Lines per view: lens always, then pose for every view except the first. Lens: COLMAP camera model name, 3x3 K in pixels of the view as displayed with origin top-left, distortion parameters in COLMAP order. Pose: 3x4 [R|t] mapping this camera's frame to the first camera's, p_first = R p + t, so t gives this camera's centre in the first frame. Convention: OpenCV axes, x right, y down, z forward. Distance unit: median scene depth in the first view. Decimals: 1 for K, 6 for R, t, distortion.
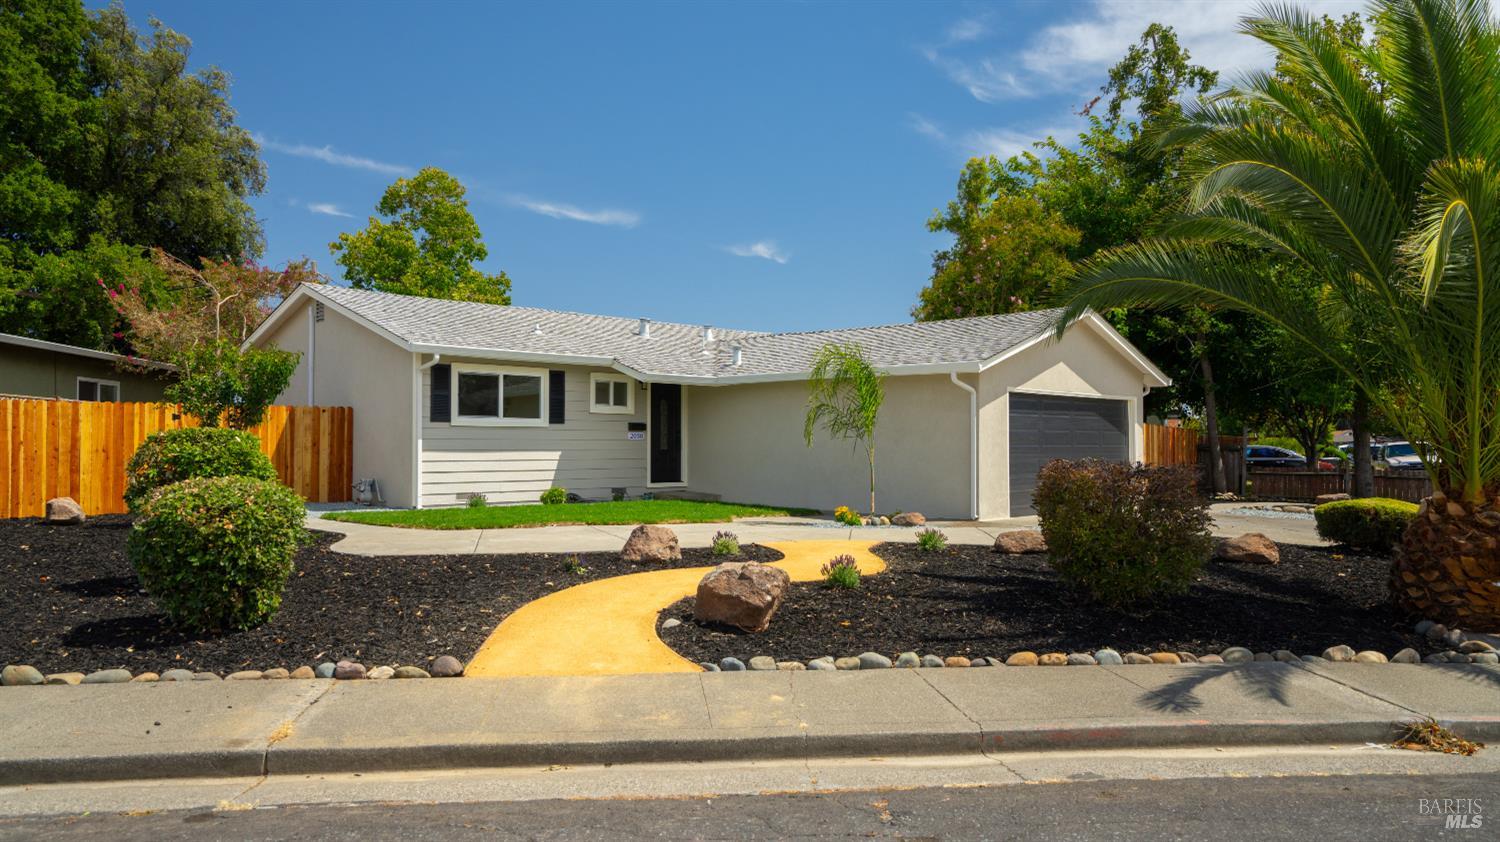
lens RADIAL K [[1015.5, 0, 754.8], [0, 1015.5, 468.8], [0, 0, 1]] dist [-0.022492, 0.036088]
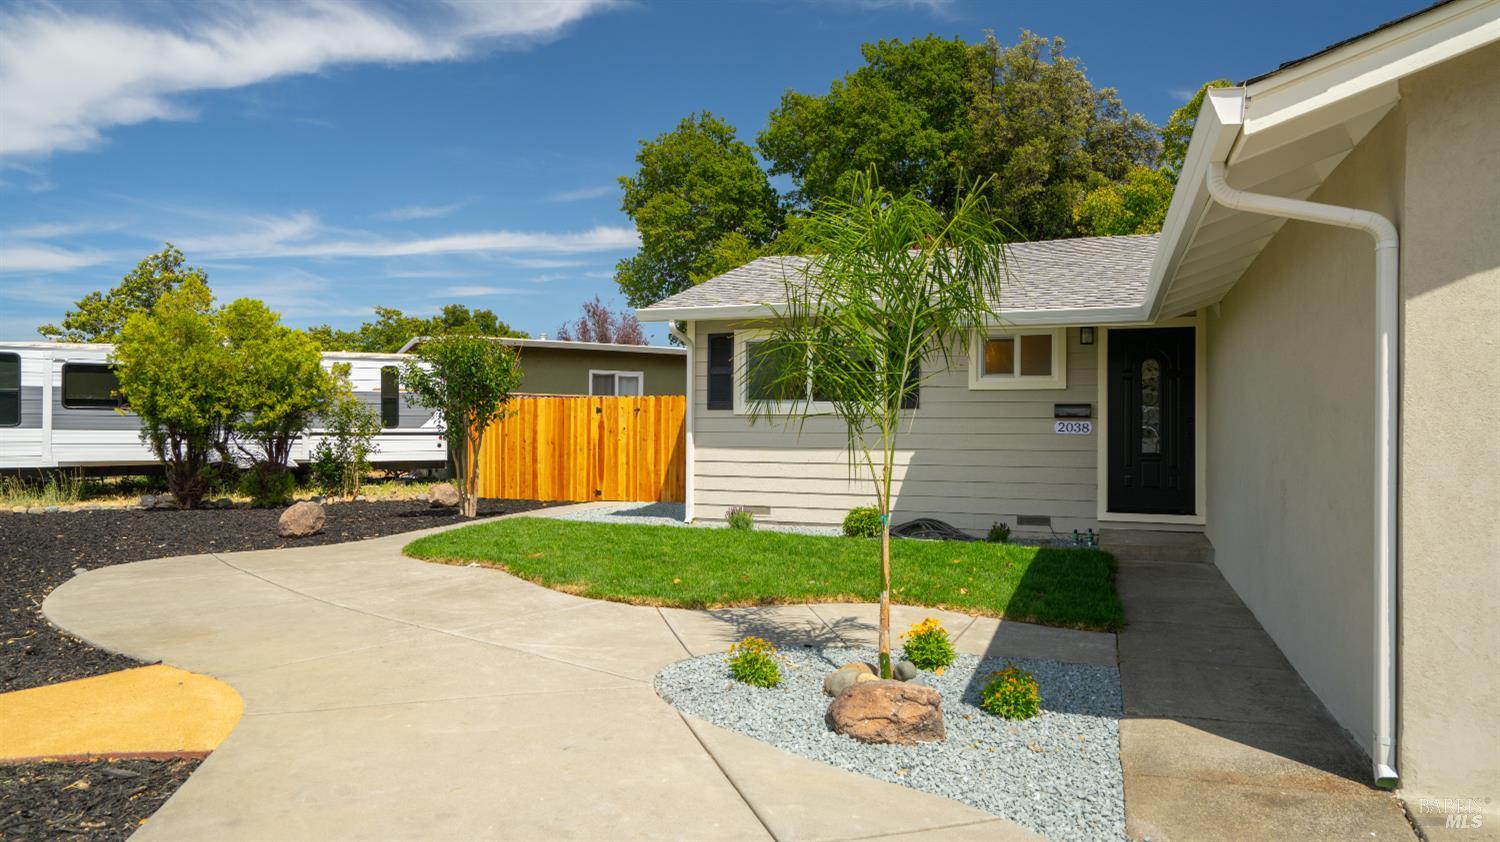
lens RADIAL K [[925.9, 0, 759.1], [0, 925.9, 426.8], [0, 0, 1]] dist [-0.002698, -0.000125]
pose [[0.404392, -0.004716, -0.914573, 0.303903], [-0.028757, 0.999427, -0.017869, -0.019823], [0.914133, 0.033526, 0.404025, 0.676804]]
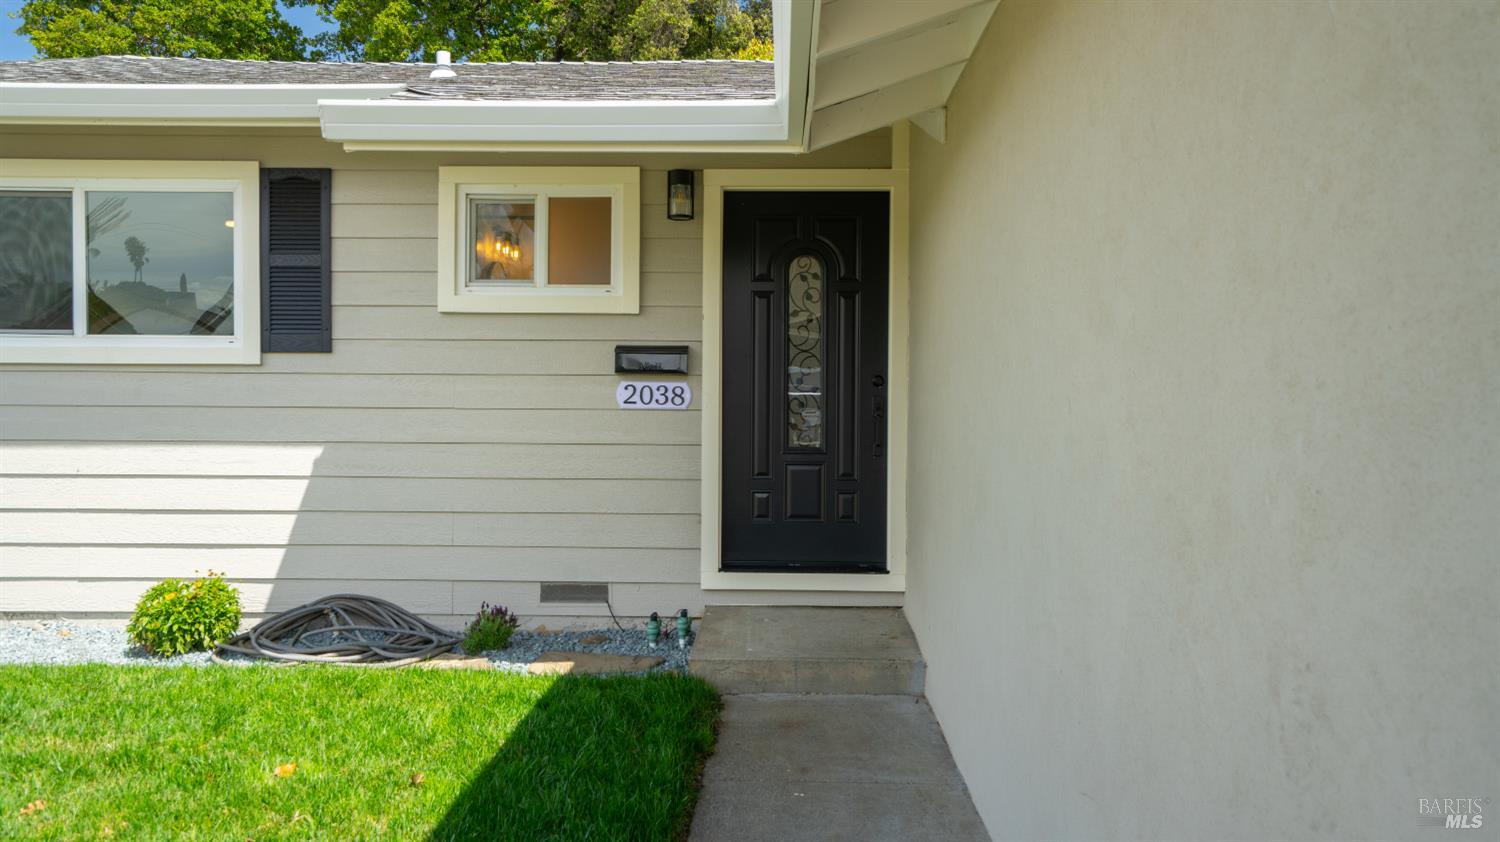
lens RADIAL K [[1202.8, 0, 750.0], [0, 1202.8, 421.0], [0, 0, 1]] dist [-0.004168, 0.000355]
pose [[0.679923, 0.010514, -0.733208, 0.143325], [-0.024888, 0.999652, -0.008744, -0.025038], [0.732861, 0.024193, 0.679948, 0.859474]]
